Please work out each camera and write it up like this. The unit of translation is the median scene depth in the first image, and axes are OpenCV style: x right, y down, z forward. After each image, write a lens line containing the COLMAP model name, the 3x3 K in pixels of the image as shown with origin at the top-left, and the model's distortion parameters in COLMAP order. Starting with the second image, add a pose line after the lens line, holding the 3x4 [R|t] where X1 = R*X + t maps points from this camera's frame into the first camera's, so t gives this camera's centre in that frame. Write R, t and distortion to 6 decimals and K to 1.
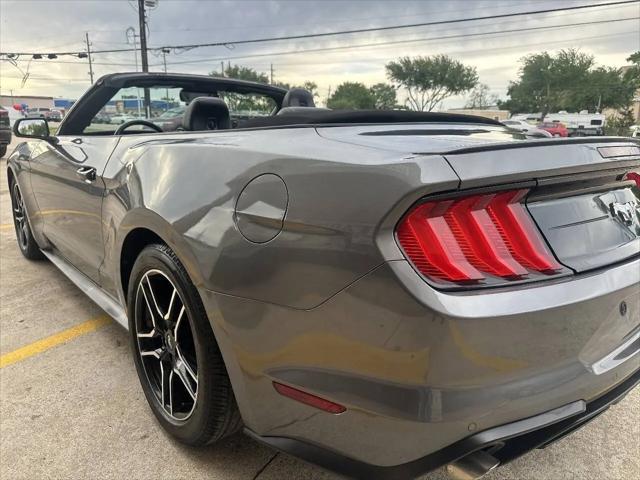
lens RADIAL K [[467.3, 0, 320.9], [0, 467.3, 237.2], [0, 0, 1]] dist [0.032963, -0.042774]
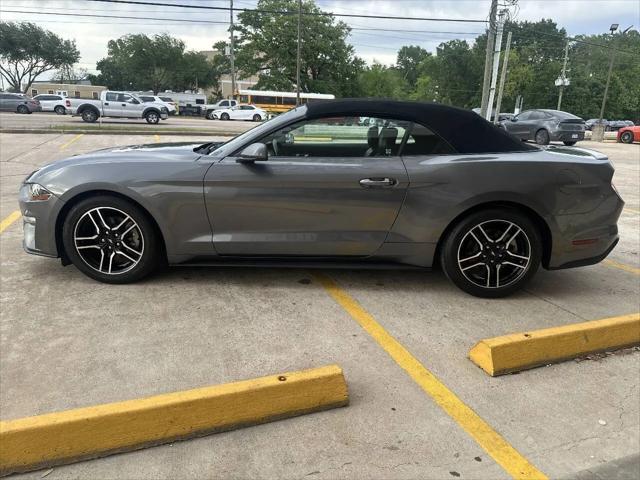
lens RADIAL K [[467.3, 0, 314.7], [0, 467.3, 247.1], [0, 0, 1]] dist [0.032963, -0.042774]
pose [[0.679805, -0.209103, 0.702952, -1.655055], [0.157860, 0.977745, 0.138182, -0.157863], [-0.716202, 0.017031, 0.697685, 0.069619]]
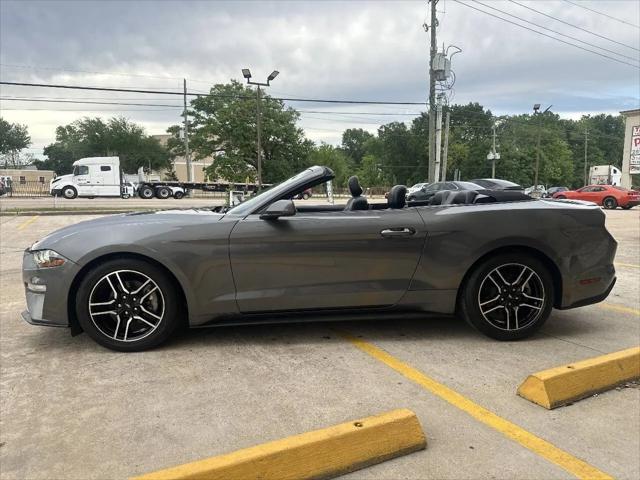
lens RADIAL K [[467.3, 0, 317.8], [0, 467.3, 245.6], [0, 0, 1]] dist [0.032963, -0.042774]
pose [[0.590174, -0.119780, 0.798341, -1.823777], [0.201379, 0.979512, -0.001907, -0.131620], [-0.781755, 0.161895, 0.602203, 0.239108]]
